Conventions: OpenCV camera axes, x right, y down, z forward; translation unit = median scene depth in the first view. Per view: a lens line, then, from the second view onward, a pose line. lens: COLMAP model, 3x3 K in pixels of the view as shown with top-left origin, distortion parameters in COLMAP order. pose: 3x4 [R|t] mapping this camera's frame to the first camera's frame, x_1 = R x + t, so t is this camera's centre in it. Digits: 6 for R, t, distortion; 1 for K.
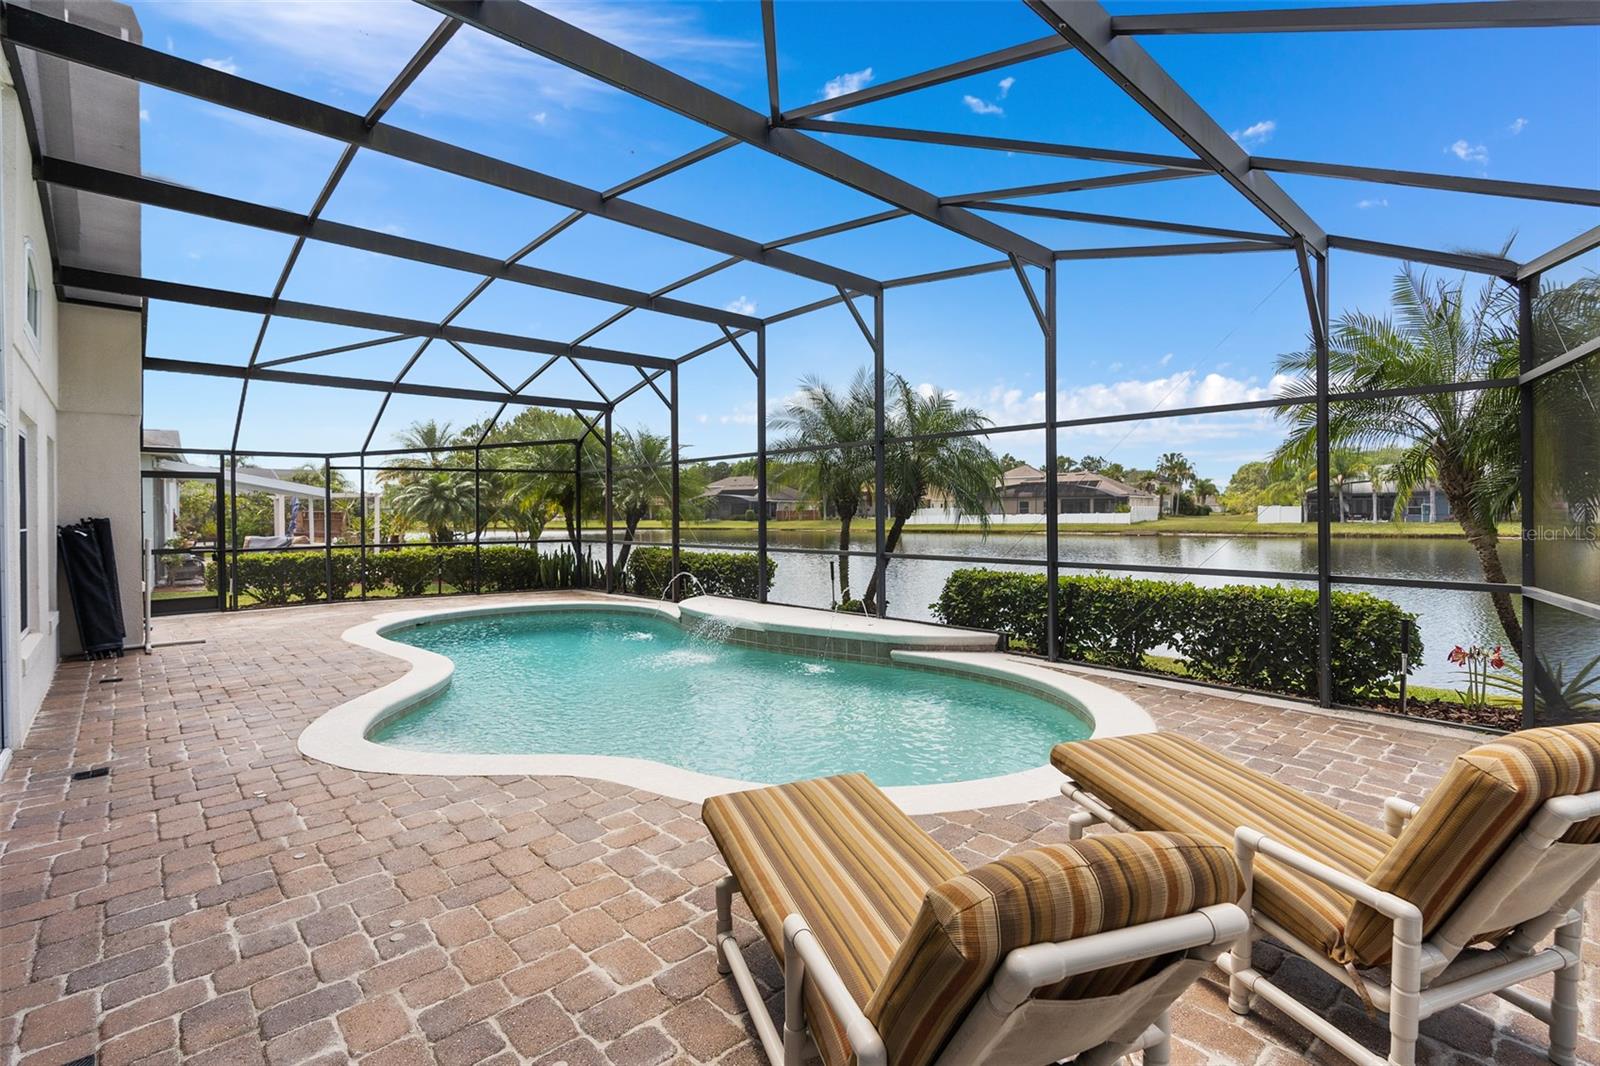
lens RADIAL K [[721.1, 0, 800.0], [0, 721.1, 533.0], [0, 0, 1]] dist [-0.001335, -0.000025]
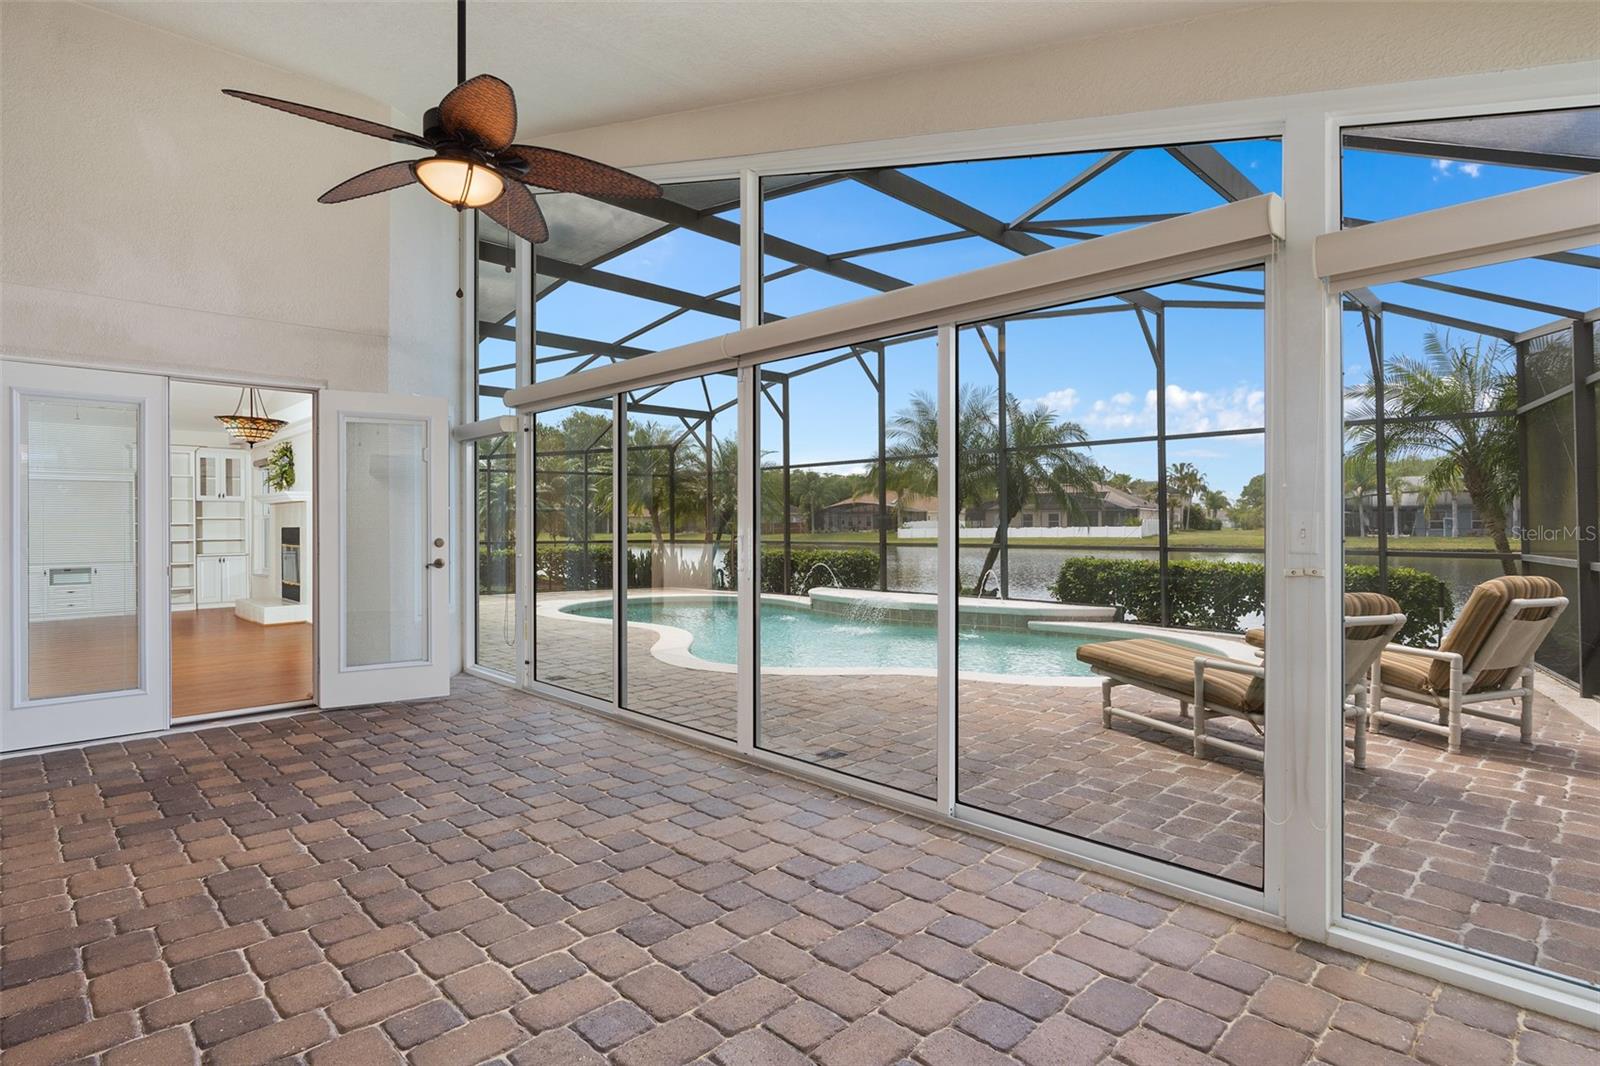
lens RADIAL K [[801.8, 0, 800.0], [0, 801.8, 533.0], [0, 0, 1]] dist [0.000812, -0.000041]
pose [[0.999340, 0.003468, 0.036173, -0.317515], [-0.002735, 0.999790, -0.020287, 0.043574], [-0.036236, 0.020175, 0.999140, -0.352237]]
